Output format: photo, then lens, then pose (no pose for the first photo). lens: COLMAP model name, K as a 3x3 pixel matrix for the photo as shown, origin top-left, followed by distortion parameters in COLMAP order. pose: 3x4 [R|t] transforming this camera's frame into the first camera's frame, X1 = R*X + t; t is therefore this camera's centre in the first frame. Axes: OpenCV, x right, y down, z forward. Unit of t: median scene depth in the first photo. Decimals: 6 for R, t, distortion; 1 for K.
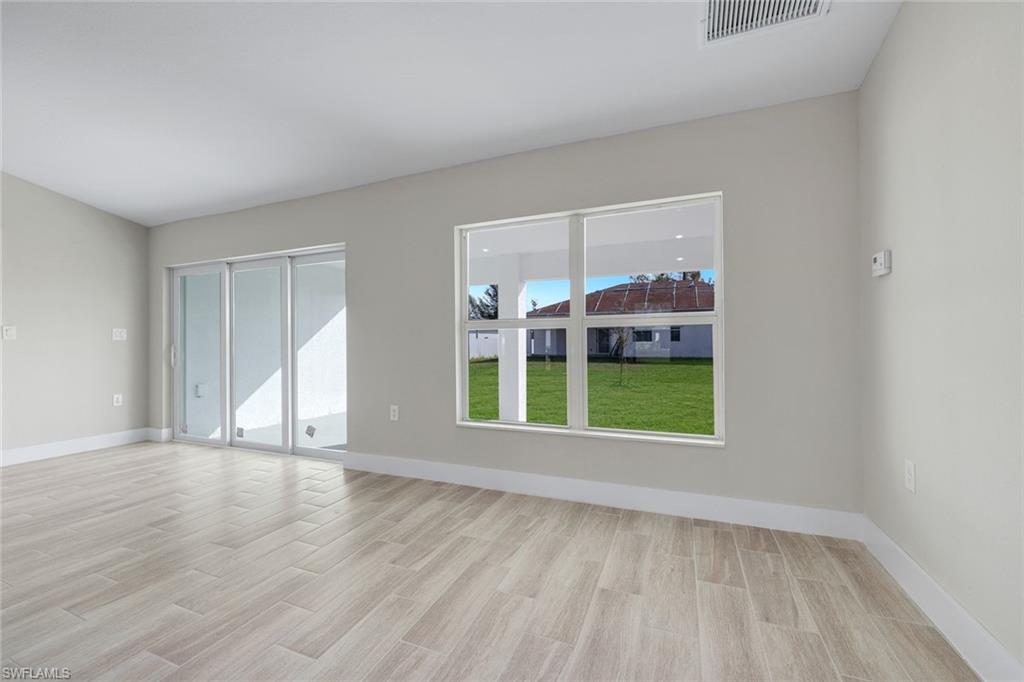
lens RADIAL K [[418.9, 0, 506.0], [0, 418.9, 339.7], [0, 0, 1]] dist [0.000054, 0.000186]
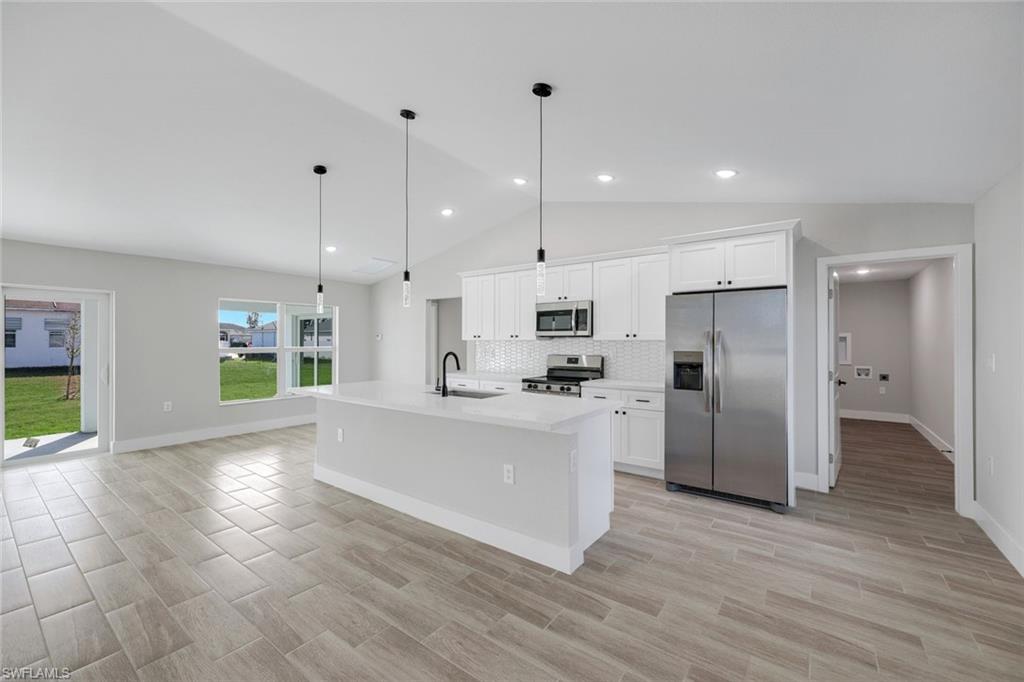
lens RADIAL K [[414.8, 0, 505.9], [0, 414.8, 339.1], [0, 0, 1]] dist [-0.000712, 0.000307]
pose [[0.241196, 0.012544, 0.970395, -1.681460], [-0.007107, 0.999912, -0.011159, -0.080984], [-0.970450, -0.004205, 0.241264, -0.709677]]
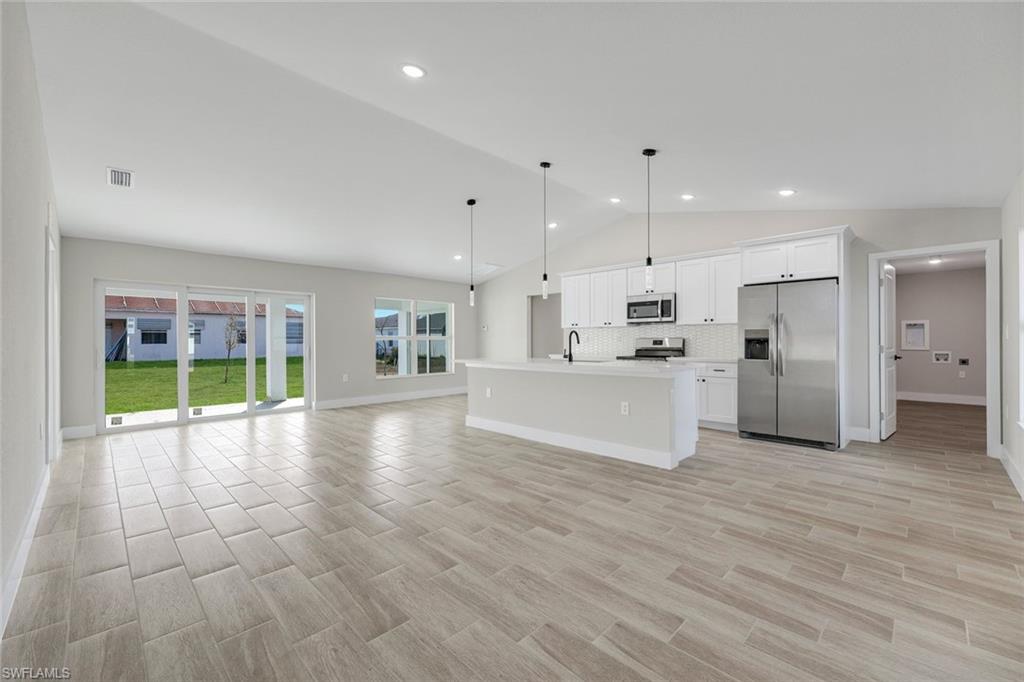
lens RADIAL K [[418.9, 0, 506.0], [0, 418.9, 339.7], [0, 0, 1]] dist [0.000054, 0.000186]
pose [[0.378689, 0.007583, 0.925493, -2.201592], [-0.003176, 0.999971, -0.006894, -0.010715], [-0.925519, -0.000329, 0.378702, -0.657201]]
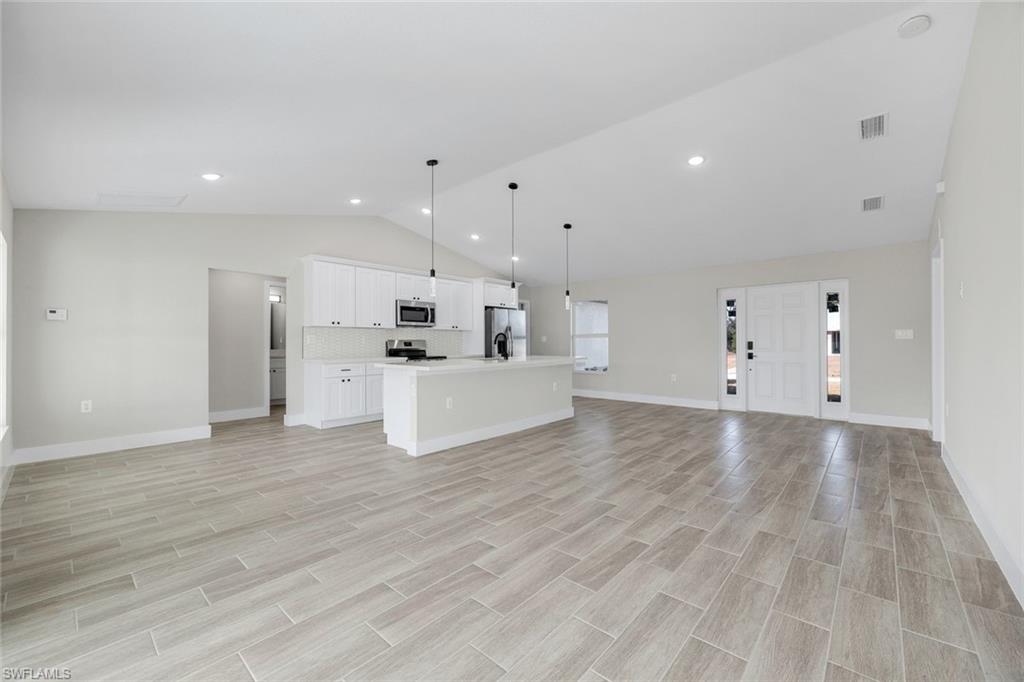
lens RADIAL K [[409.1, 0, 507.1], [0, 409.1, 340.2], [0, 0, 1]] dist [-0.001181, -0.000085]
pose [[-0.944751, 0.012889, 0.327536, -1.237468], [0.009650, 0.999887, -0.011512, -0.003156], [-0.327647, -0.007715, -0.944769, 1.429968]]
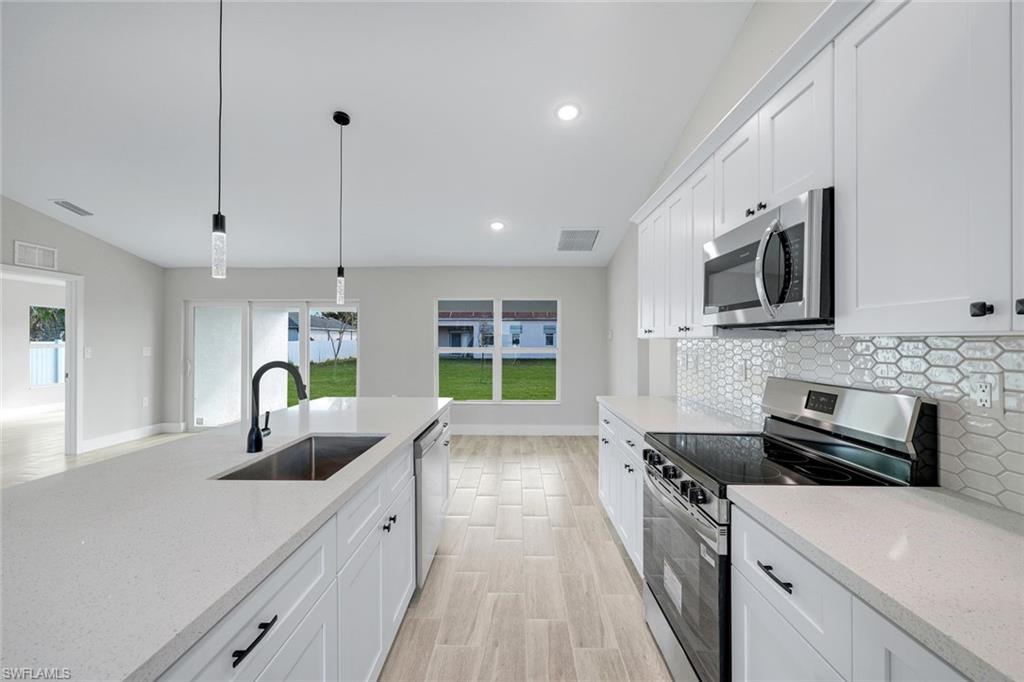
lens RADIAL K [[418.9, 0, 506.0], [0, 418.9, 339.7], [0, 0, 1]] dist [0.000054, 0.000186]
pose [[0.930599, 0.009275, 0.365922, -0.538549], [-0.009870, 0.999951, -0.000247, -0.089226], [-0.365906, -0.003382, 0.930646, -0.924359]]
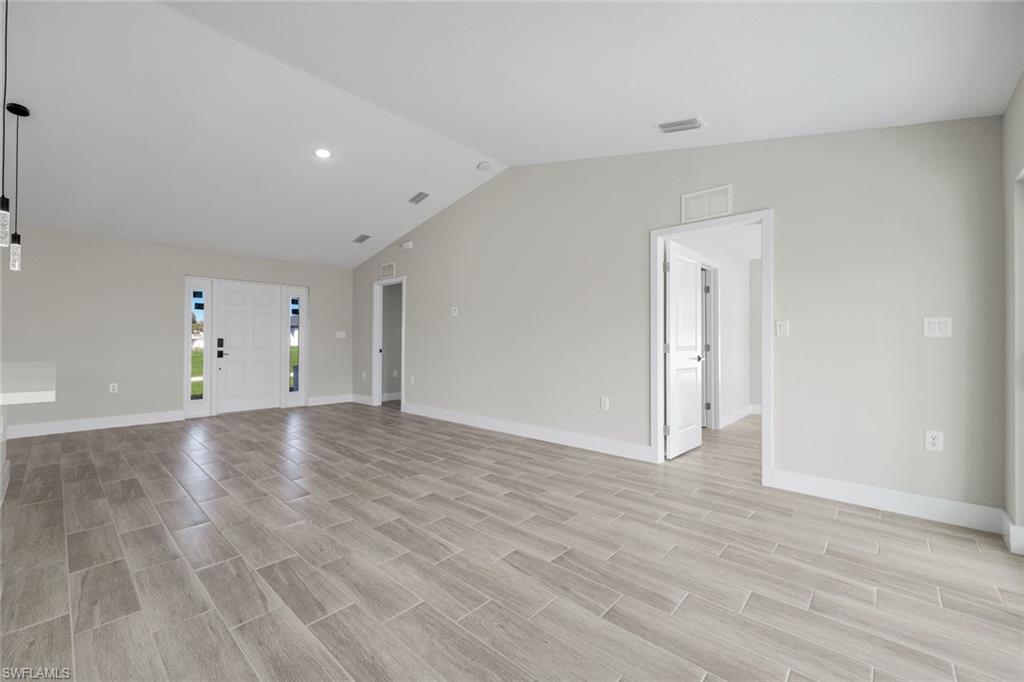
lens RADIAL K [[414.8, 0, 505.9], [0, 414.8, 339.1], [0, 0, 1]] dist [-0.000712, 0.000307]
pose [[-0.335419, -0.002905, -0.942065, -0.286741], [0.002635, 0.999988, -0.004022, 0.006815], [0.942065, -0.003832, -0.335407, 0.949759]]
